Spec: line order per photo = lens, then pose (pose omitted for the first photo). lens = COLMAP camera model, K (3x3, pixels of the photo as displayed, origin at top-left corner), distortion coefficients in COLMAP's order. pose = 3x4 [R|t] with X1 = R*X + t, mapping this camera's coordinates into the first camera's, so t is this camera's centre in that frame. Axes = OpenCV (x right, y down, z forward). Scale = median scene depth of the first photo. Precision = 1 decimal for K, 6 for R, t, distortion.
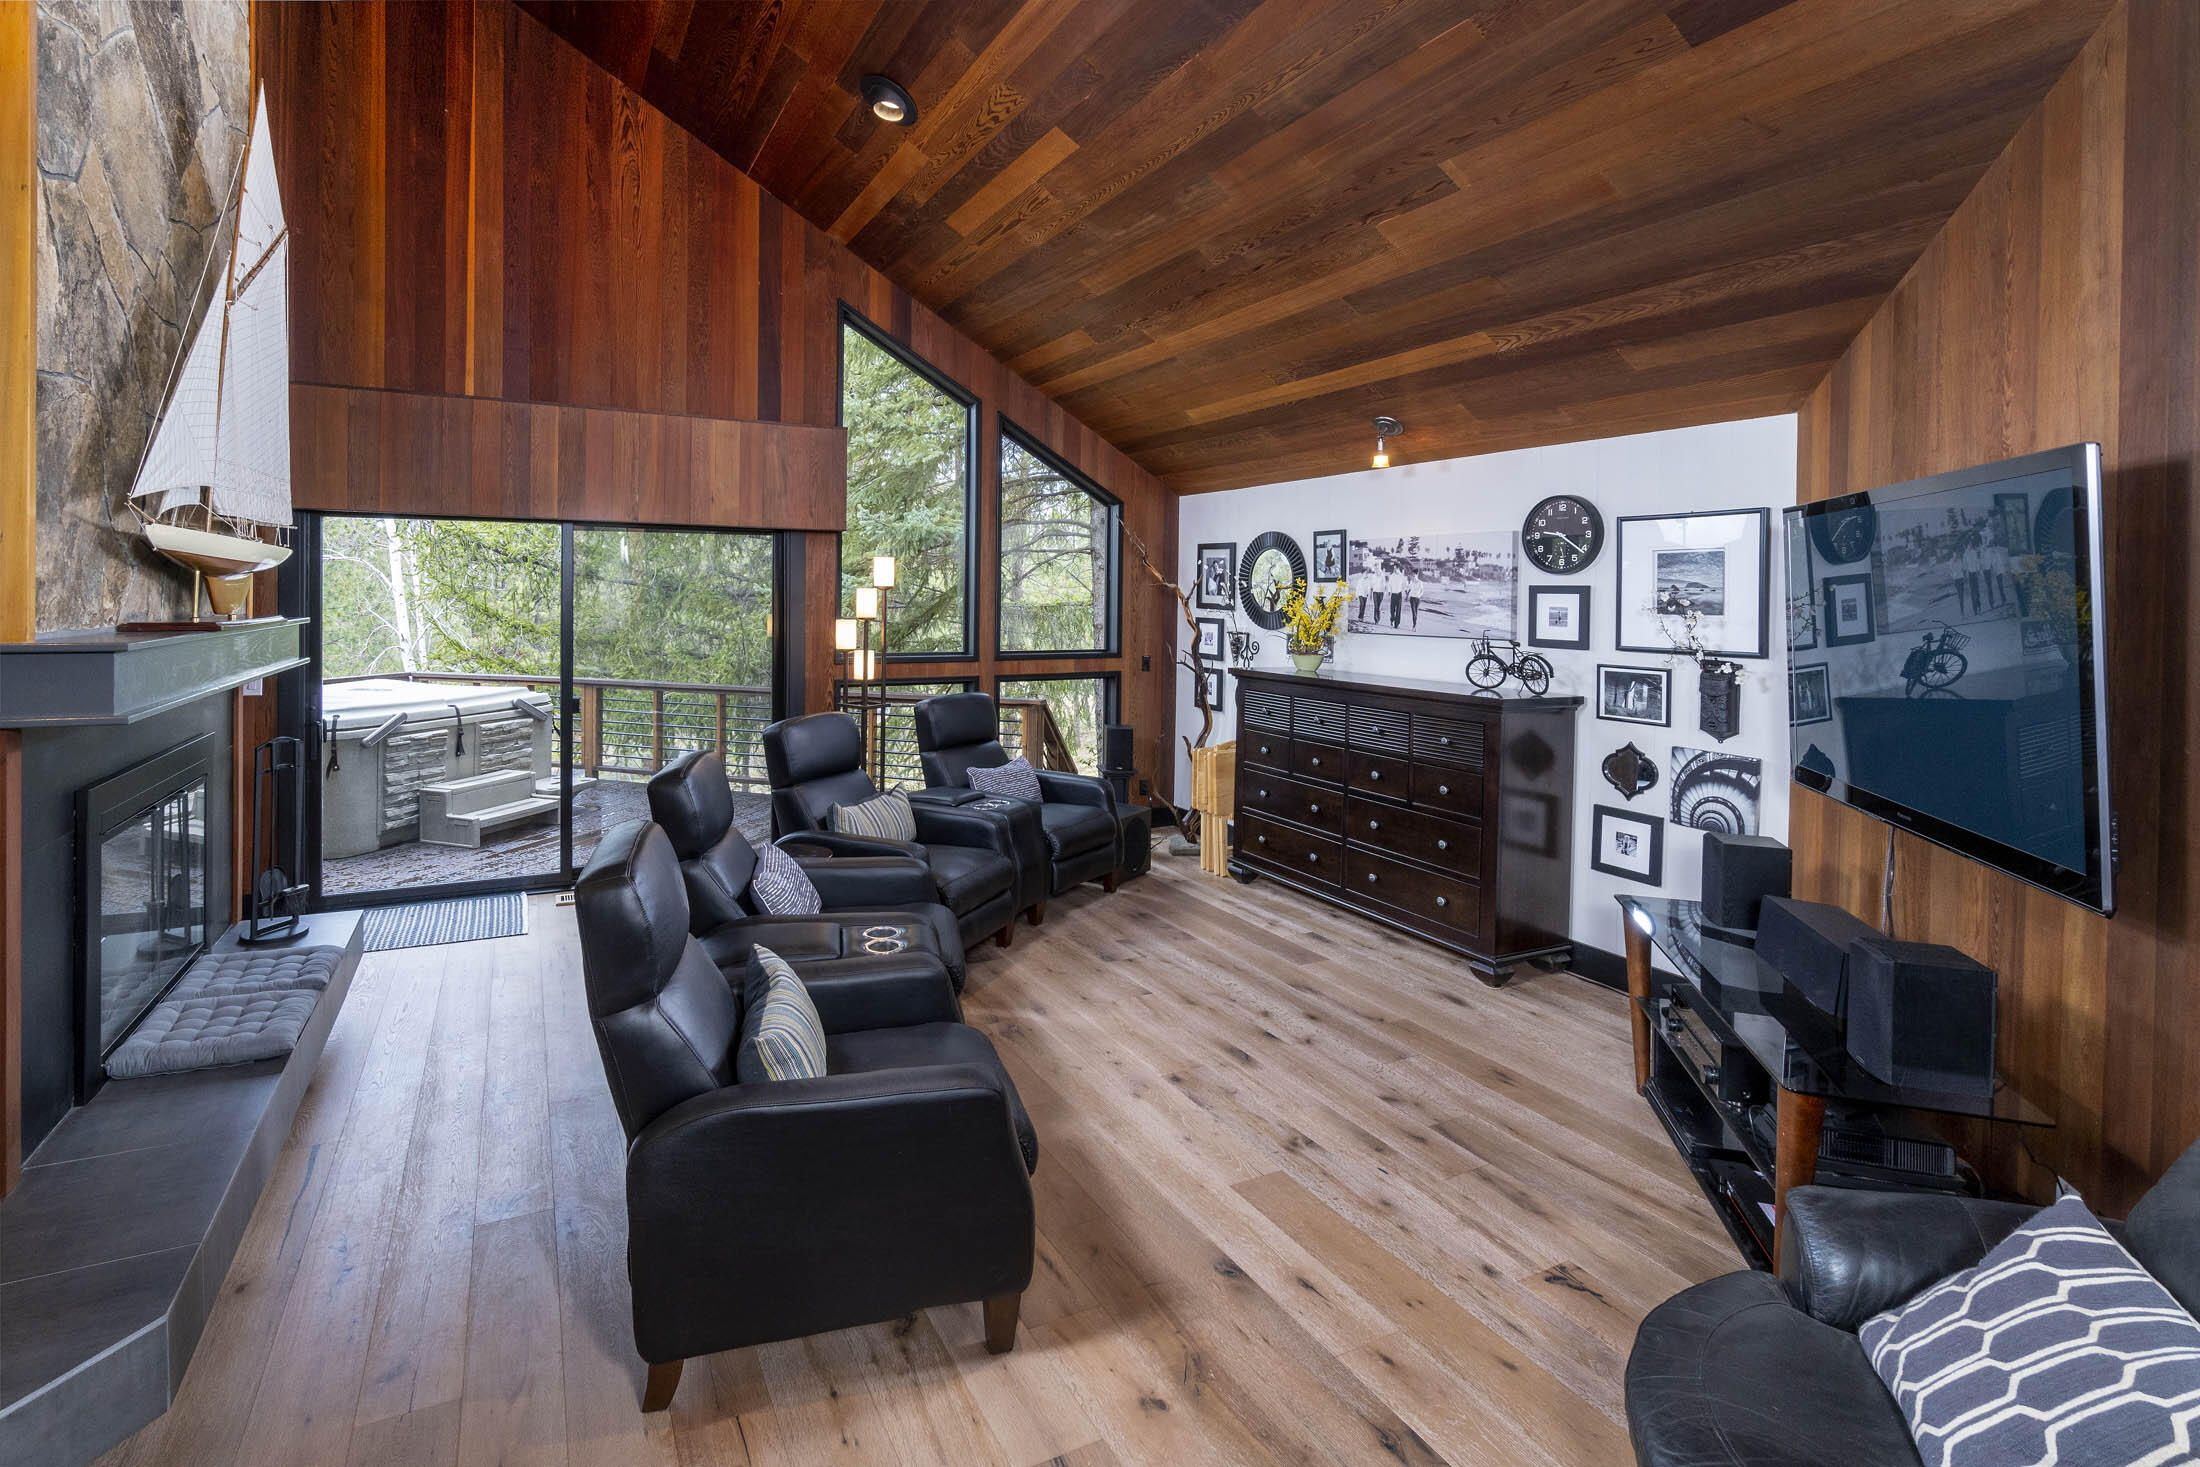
lens RADIAL K [[961.7, 0, 1032.0], [0, 961.7, 599.1], [0, 0, 1]] dist [0.002135, 0.000149]
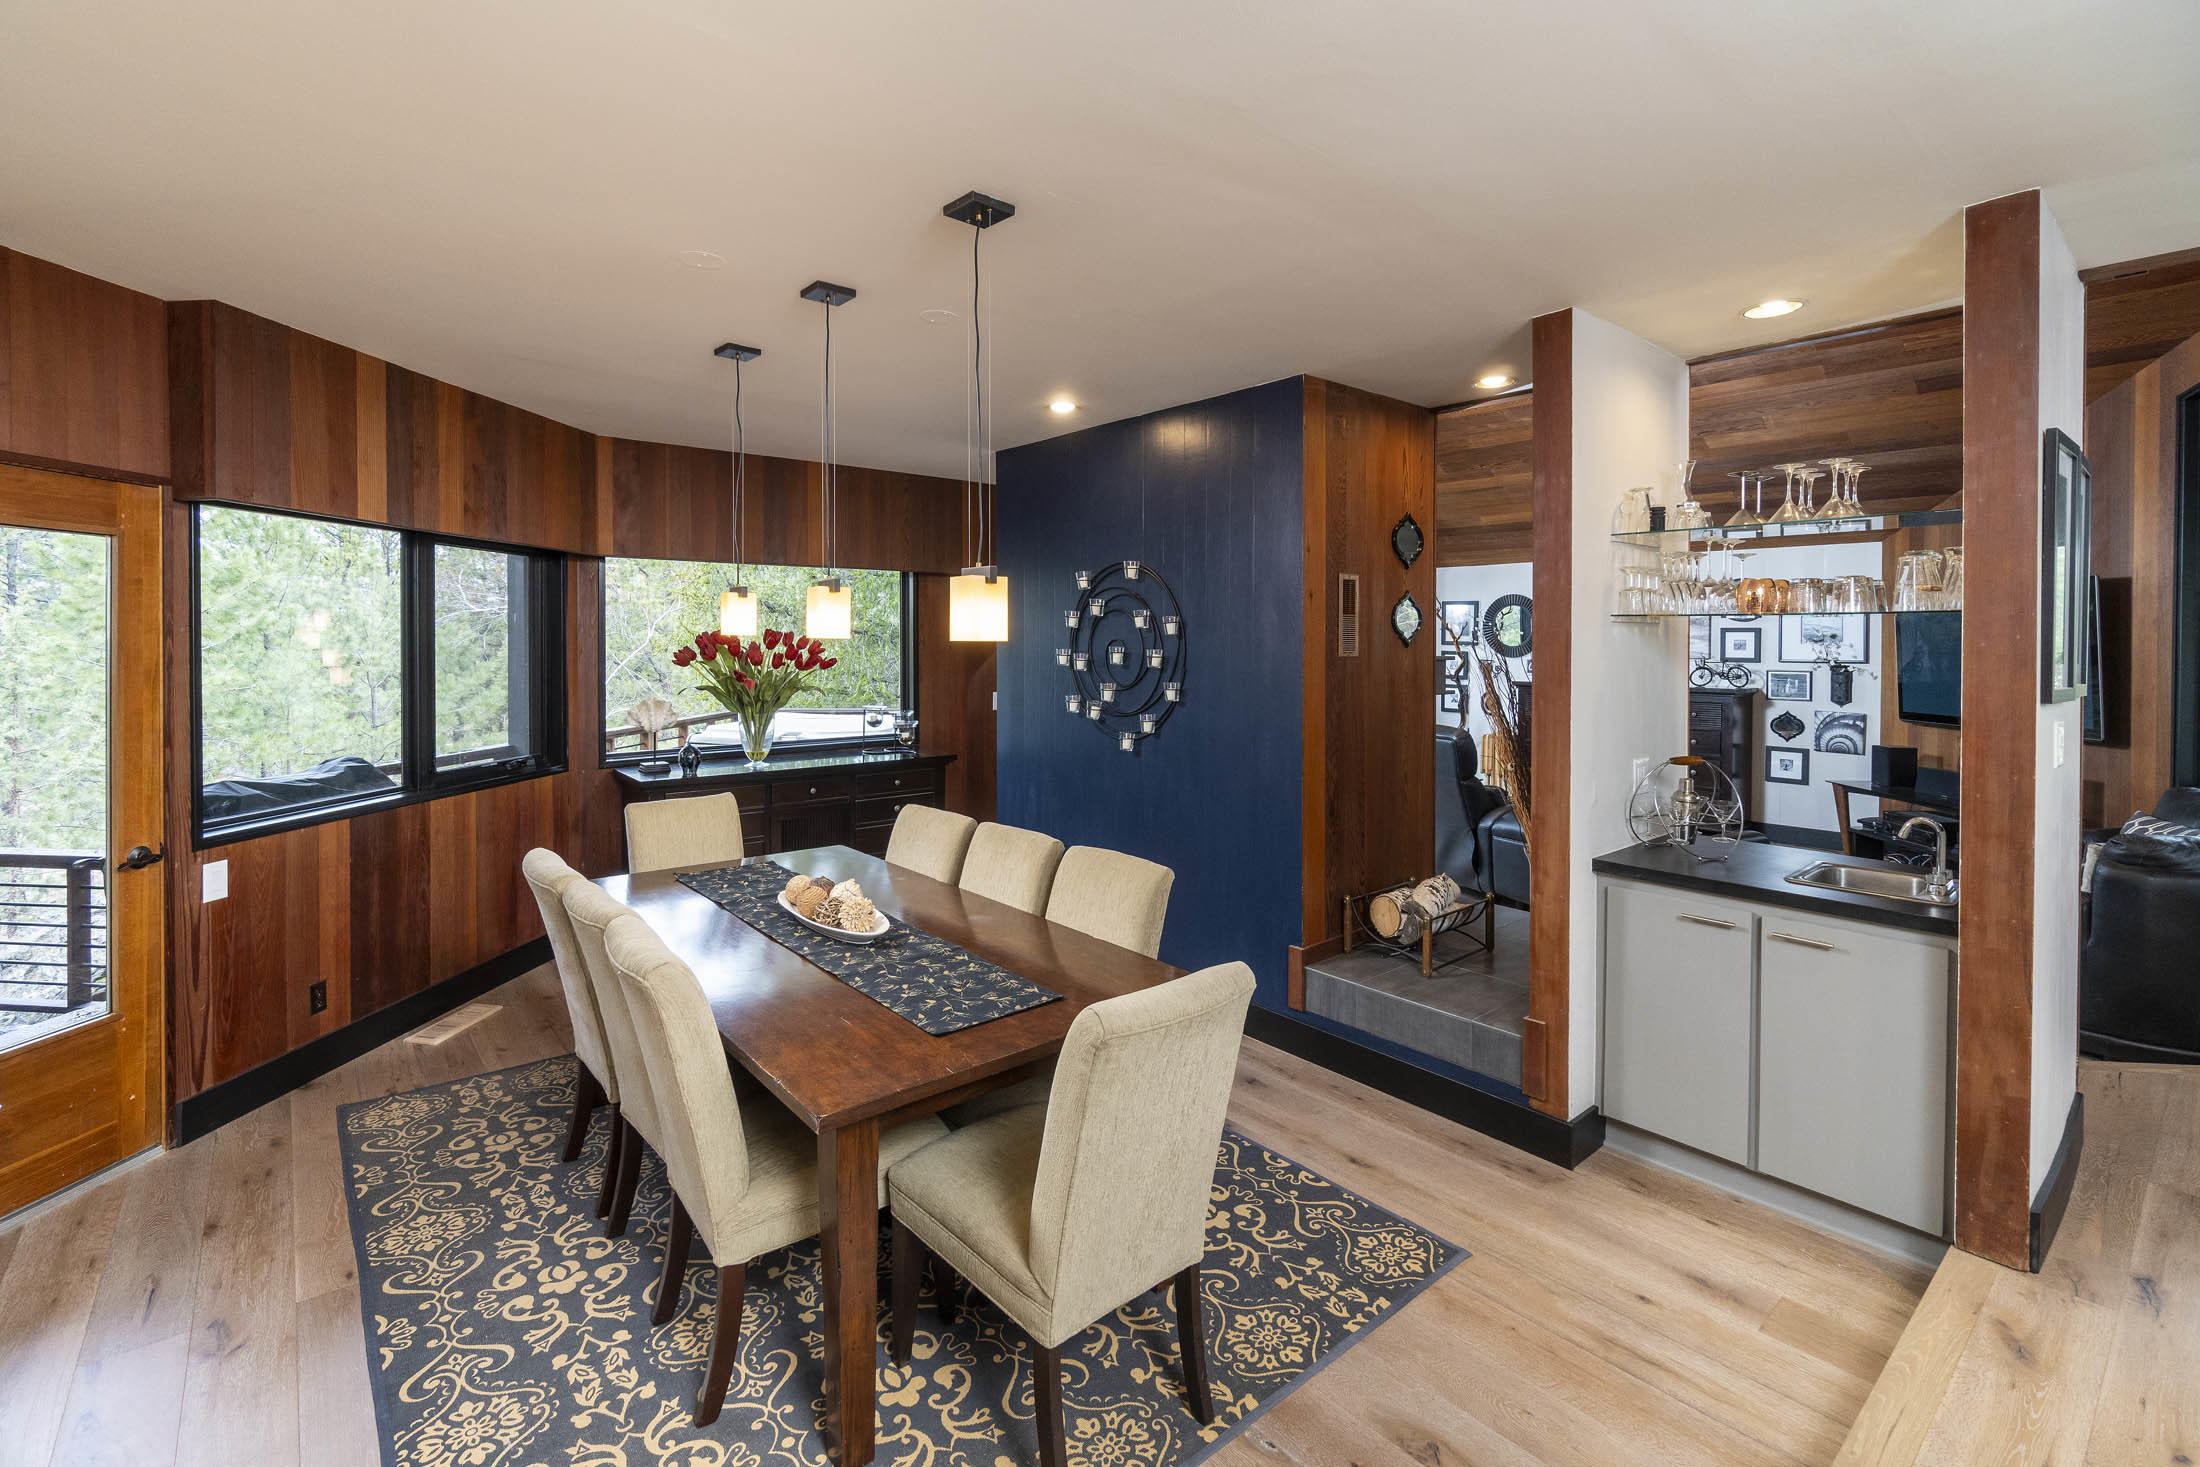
lens RADIAL K [[961.7, 0, 1096.5], [0, 961.7, 648.0], [0, 0, 1]] dist [0.002135, 0.000149]
pose [[0.977386, -0.013748, 0.211018, -1.109109], [0.013153, 0.999905, 0.004220, 0.000358], [-0.211055, -0.001349, 0.977473, -0.560079]]
